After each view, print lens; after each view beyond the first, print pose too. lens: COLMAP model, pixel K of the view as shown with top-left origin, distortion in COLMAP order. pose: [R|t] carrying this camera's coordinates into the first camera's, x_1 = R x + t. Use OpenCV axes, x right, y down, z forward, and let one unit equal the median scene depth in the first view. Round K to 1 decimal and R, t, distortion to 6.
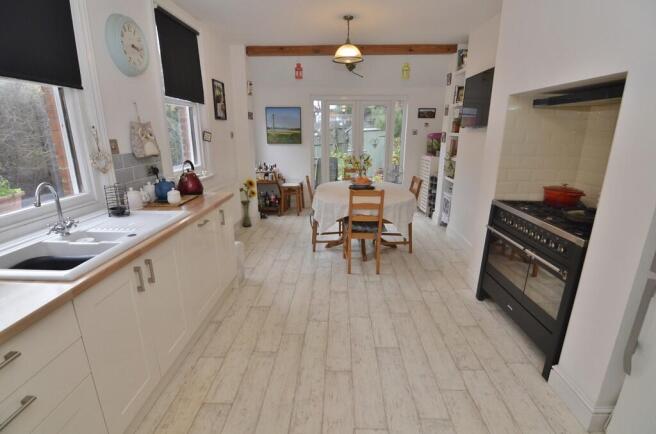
lens RADIAL K [[318.2, 0, 330.6], [0, 318.2, 220.5], [0, 0, 1]] dist [-0.018938, -0.000914]
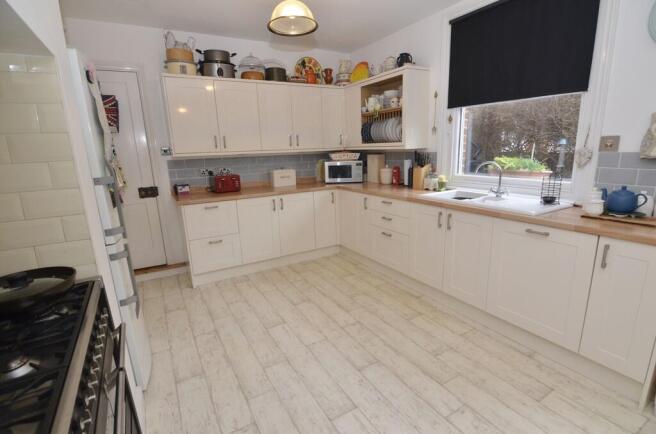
lens RADIAL K [[318.2, 0, 334.5], [0, 318.2, 224.6], [0, 0, 1]] dist [-0.018938, -0.000914]
pose [[-0.845822, 0.152116, -0.511318, 0.229644], [-0.114227, 0.884610, 0.452125, -0.151545], [0.521092, 0.440824, -0.730847, 0.595446]]
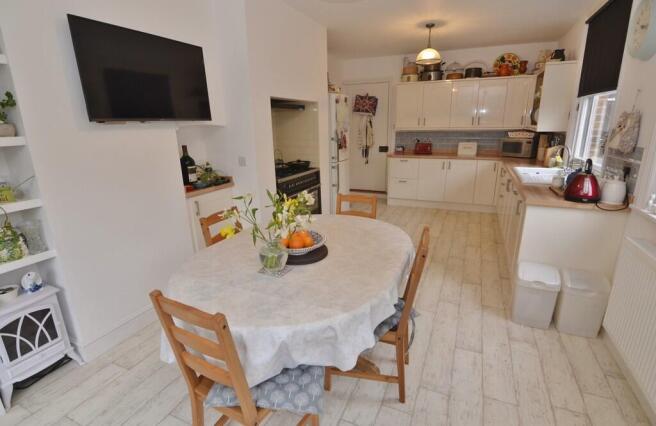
lens RADIAL K [[322.6, 0, 326.1], [0, 322.6, 222.2], [0, 0, 1]] dist [-0.021659, -0.001027]
pose [[-0.921868, -0.098101, 0.374882, -0.082908], [0.121044, 0.846115, 0.519074, -0.296160], [-0.368115, 0.523895, -0.768131, 1.050845]]
